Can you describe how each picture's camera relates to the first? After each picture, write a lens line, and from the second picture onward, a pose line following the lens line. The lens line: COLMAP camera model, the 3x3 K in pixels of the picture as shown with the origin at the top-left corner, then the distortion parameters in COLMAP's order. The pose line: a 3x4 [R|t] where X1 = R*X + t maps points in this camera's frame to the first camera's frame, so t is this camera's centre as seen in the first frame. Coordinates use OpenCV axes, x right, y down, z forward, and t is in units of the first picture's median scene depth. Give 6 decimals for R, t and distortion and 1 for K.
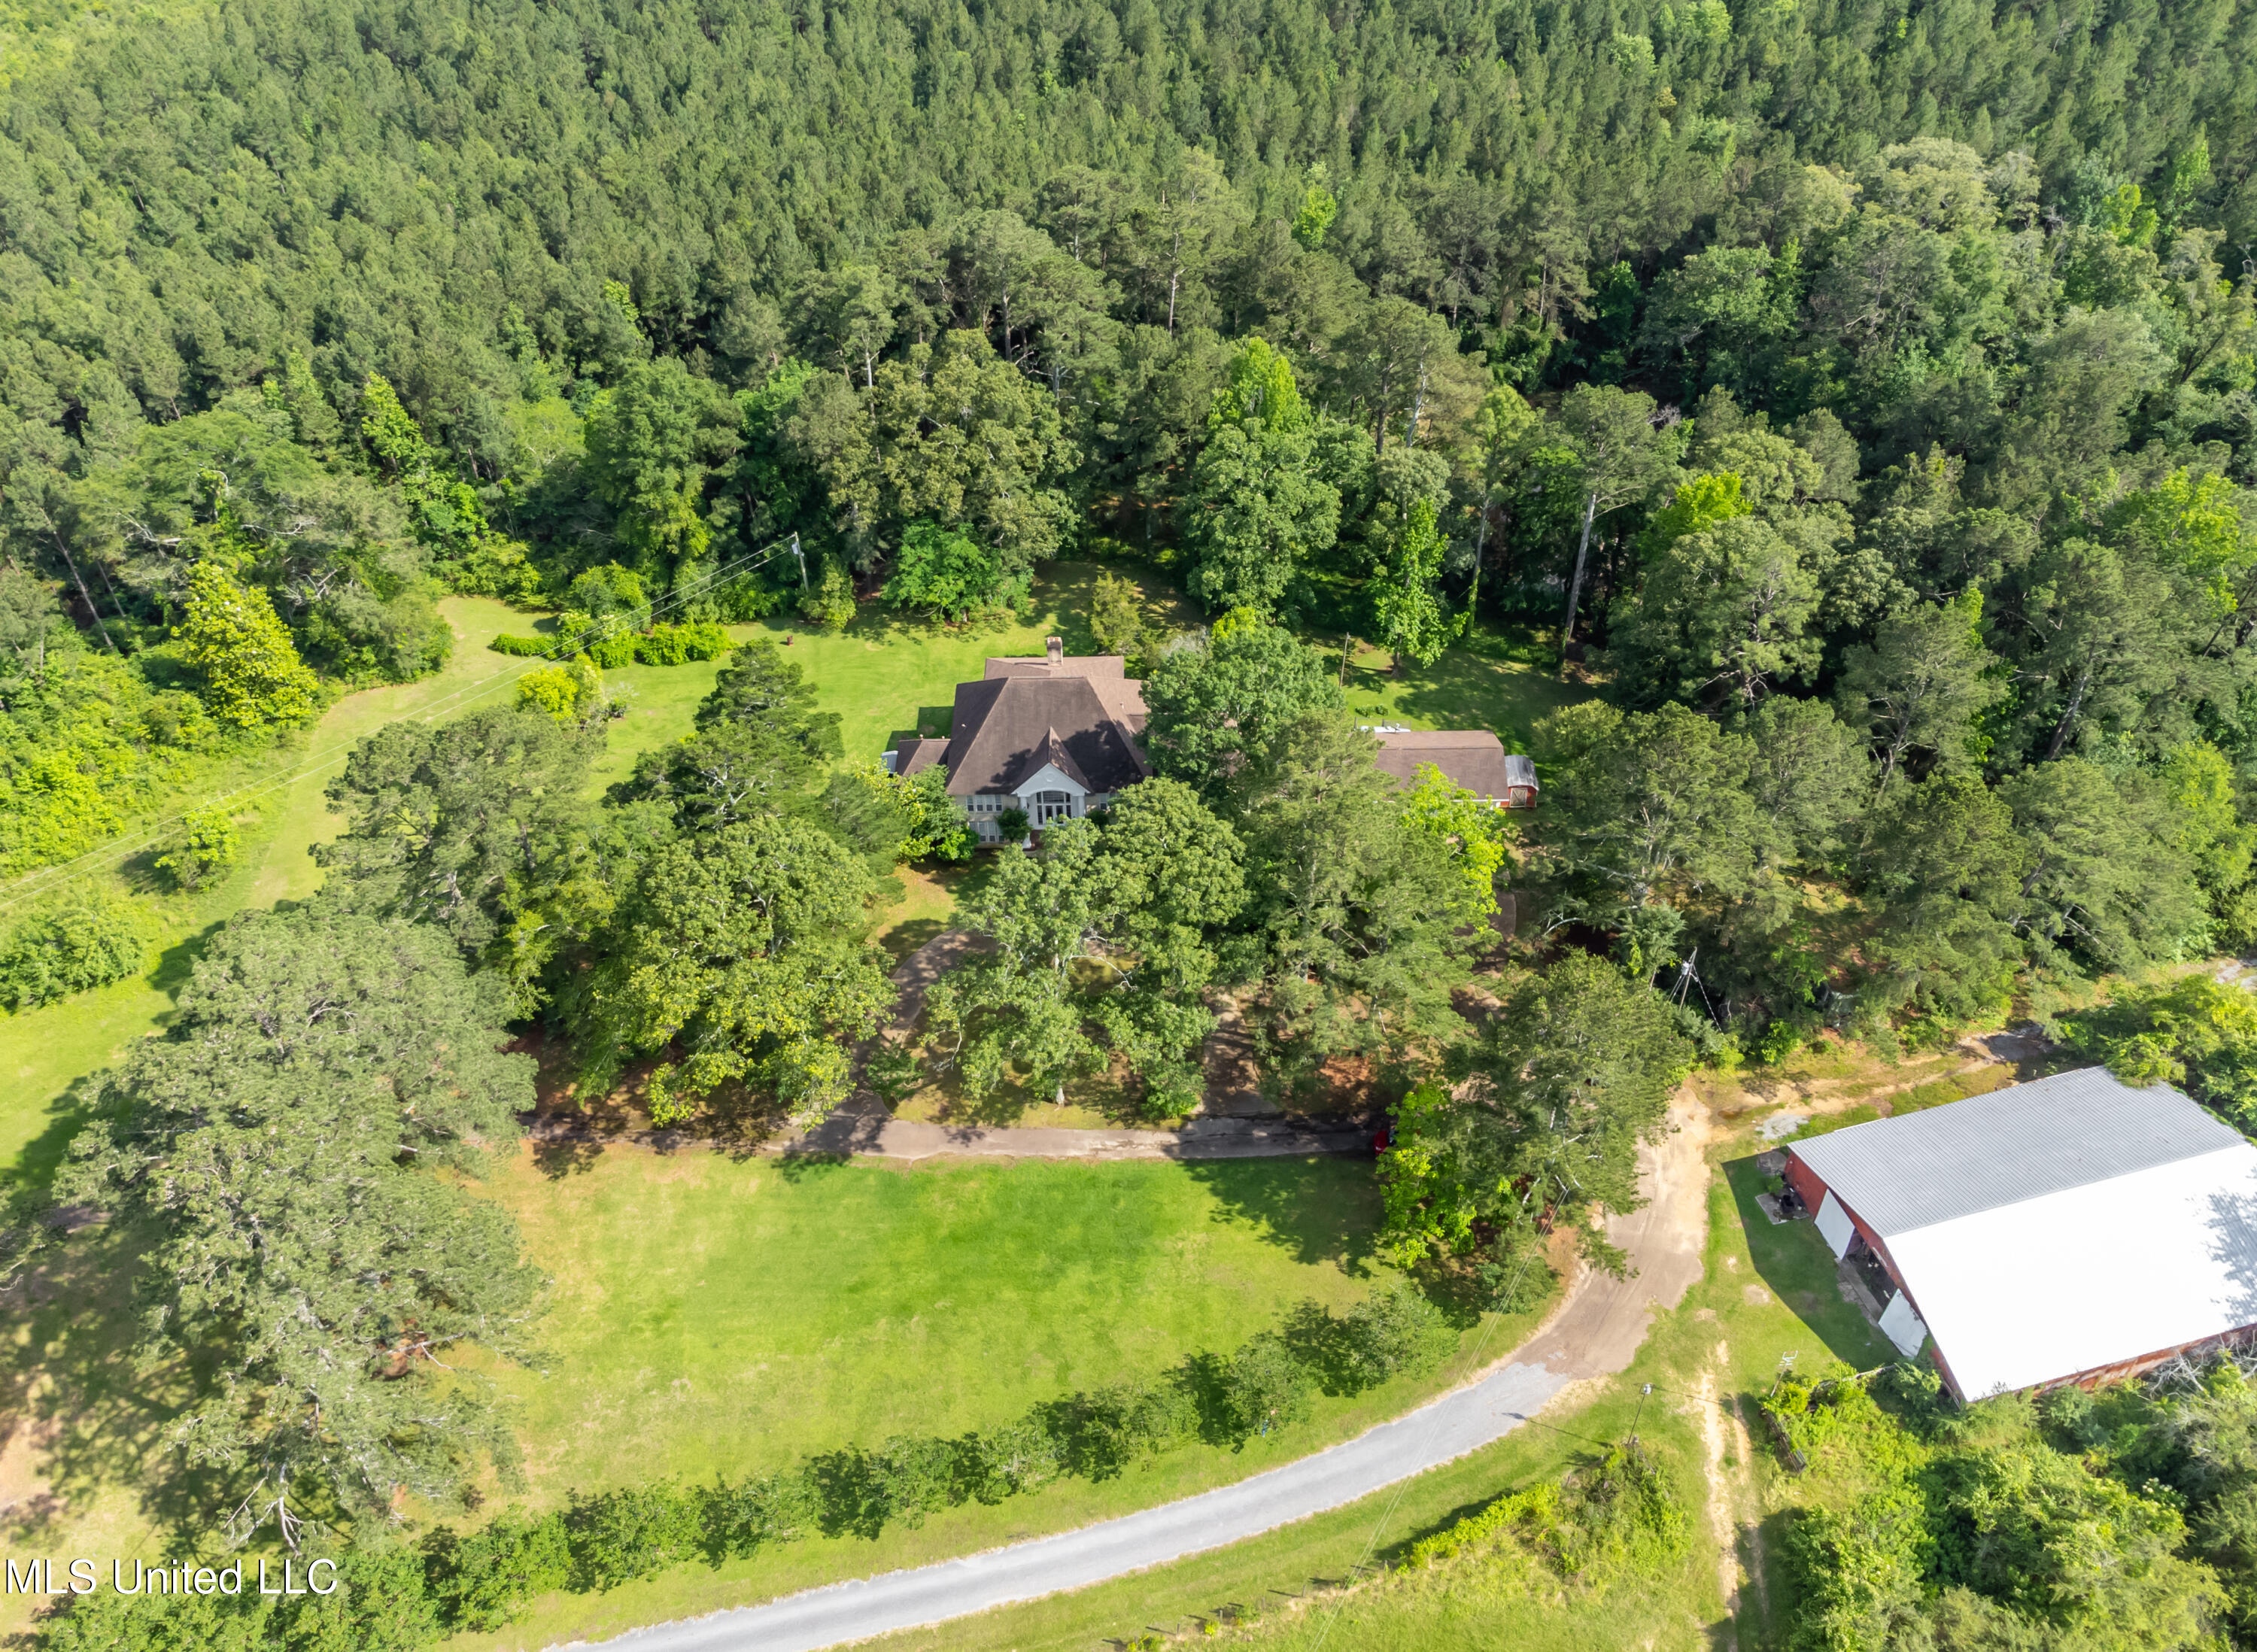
lens RADIAL K [[1698.7, 0, 1123.5], [0, 1698.7, 829.9], [0, 0, 1]] dist [-0.004439, 0.031943]
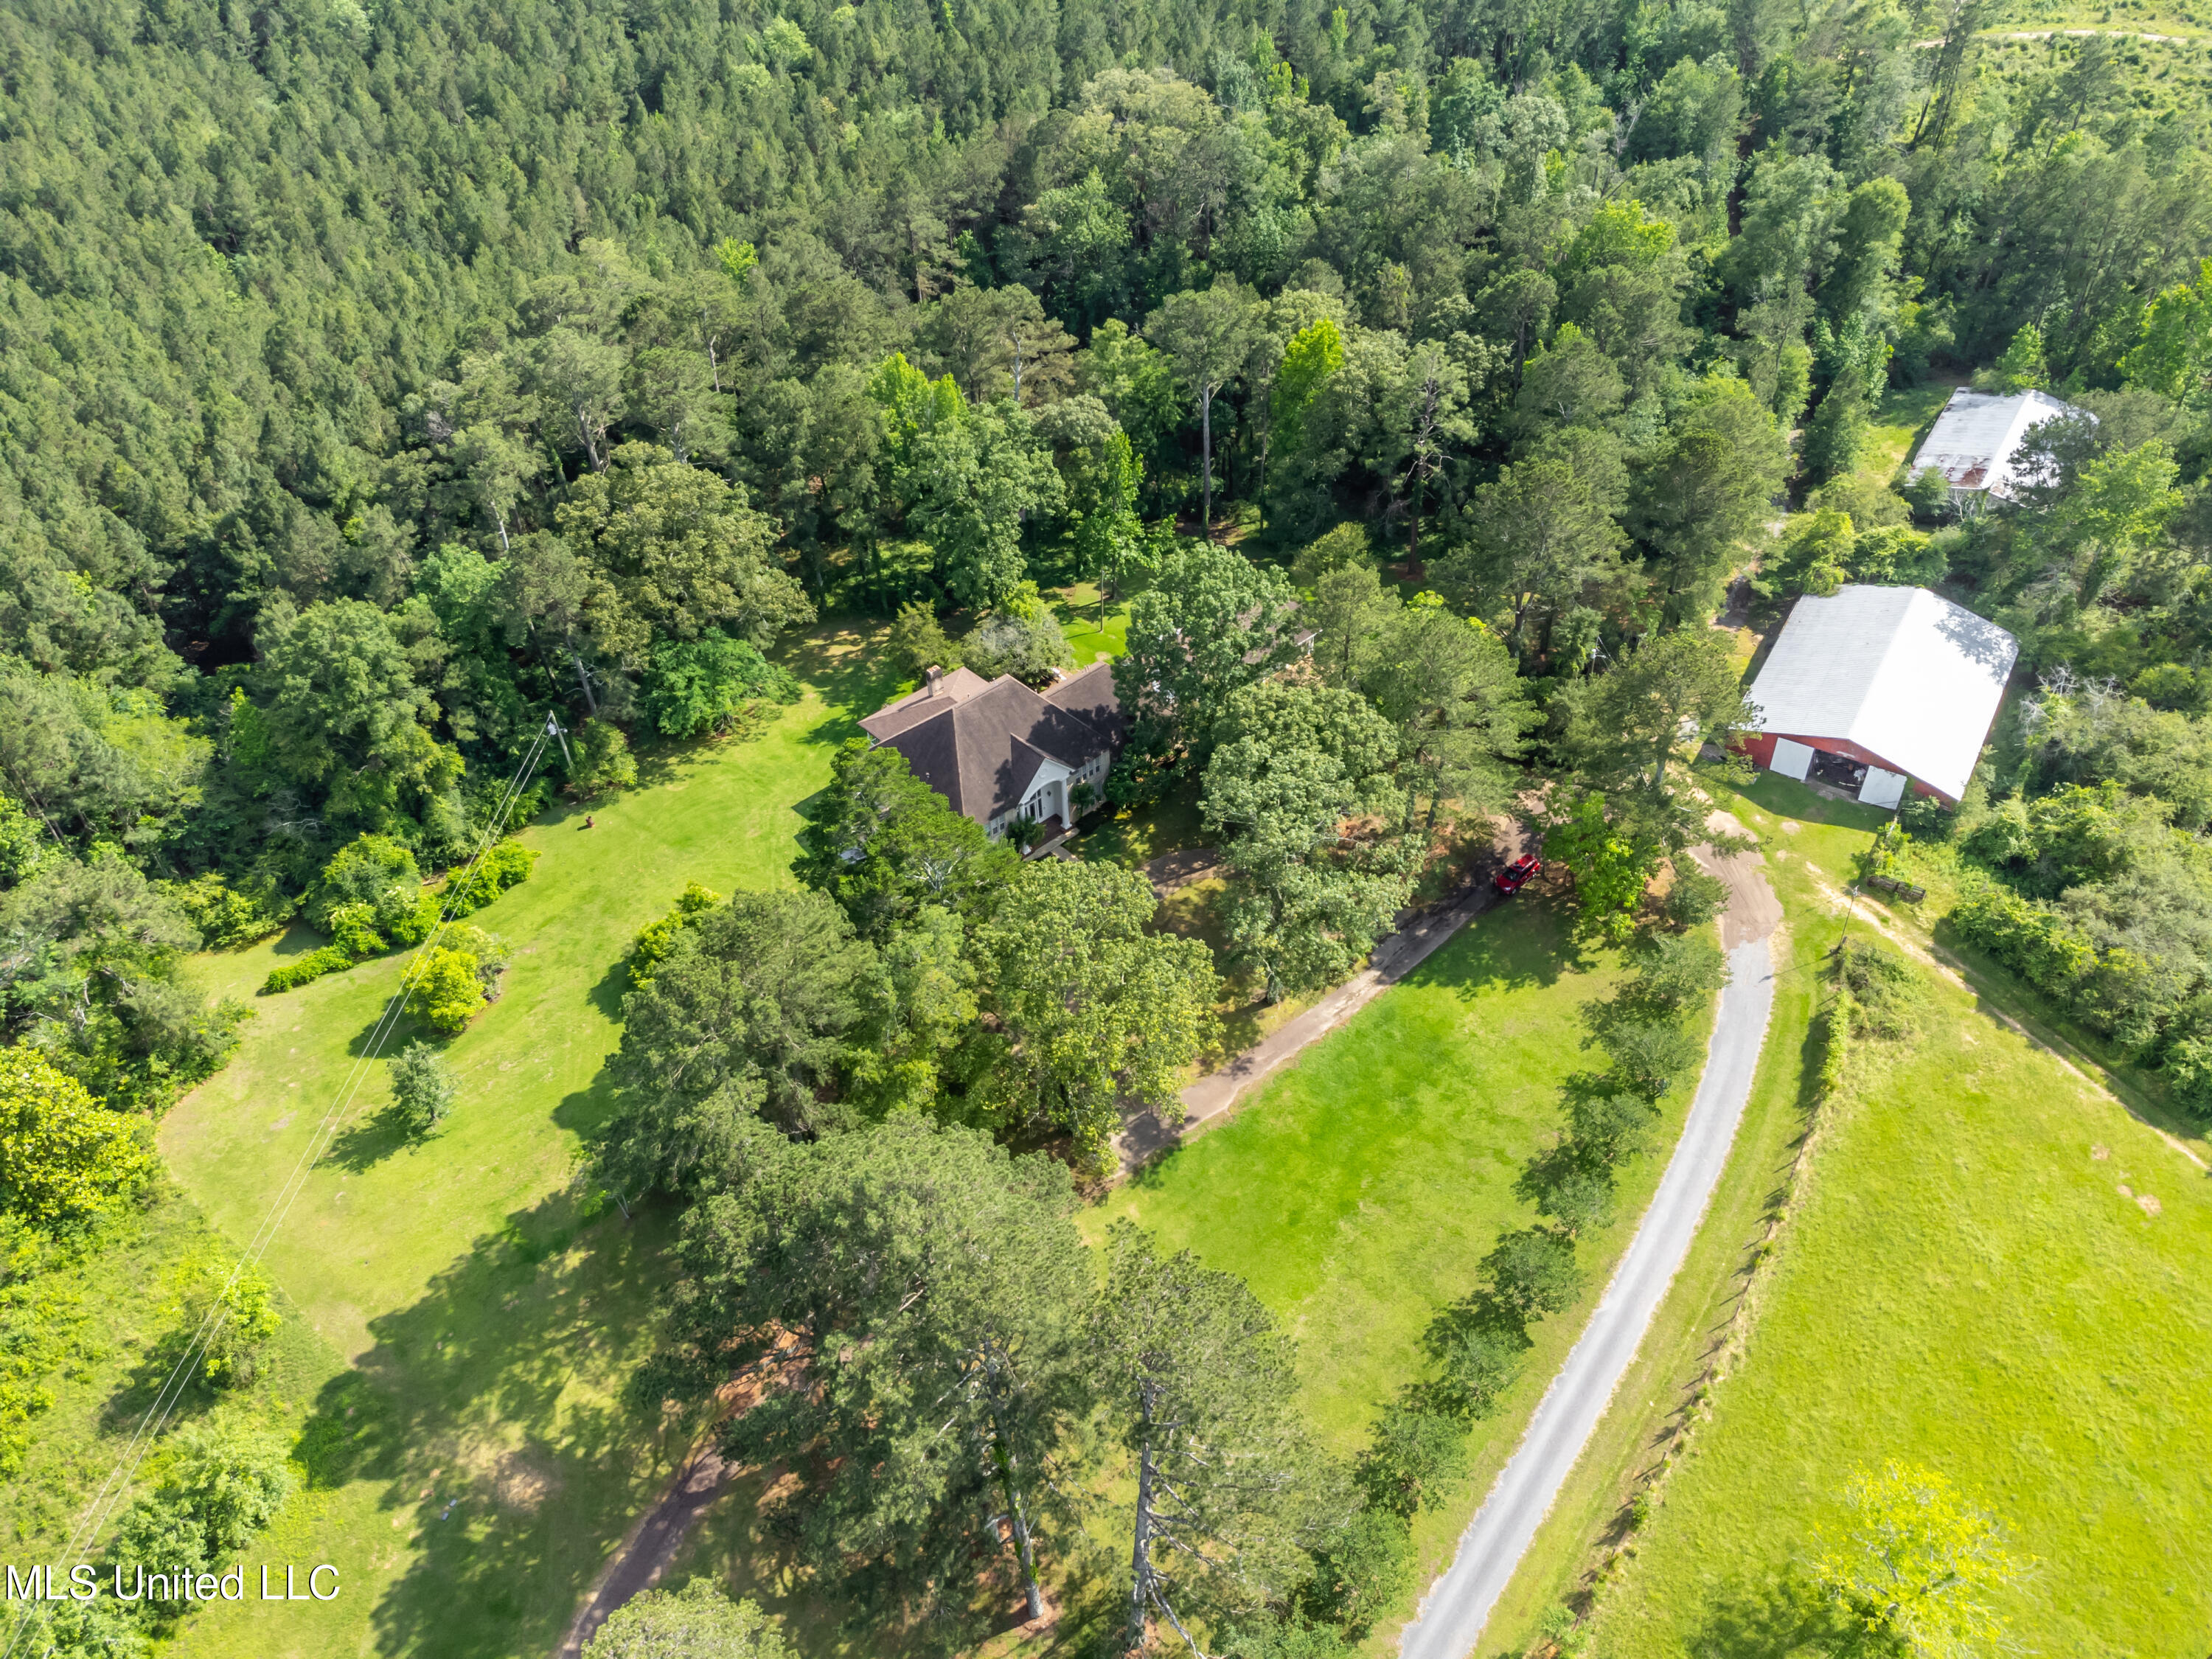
lens RADIAL K [[1664.9, 0, 1103.8], [0, 1664.9, 824.8], [0, 0, 1]] dist [-0.004439, 0.031943]
pose [[0.741578, -0.449238, 0.498244, -0.610813], [0.464642, 0.879654, 0.101569, -0.100205], [-0.483911, 0.156183, 0.861067, 0.120053]]
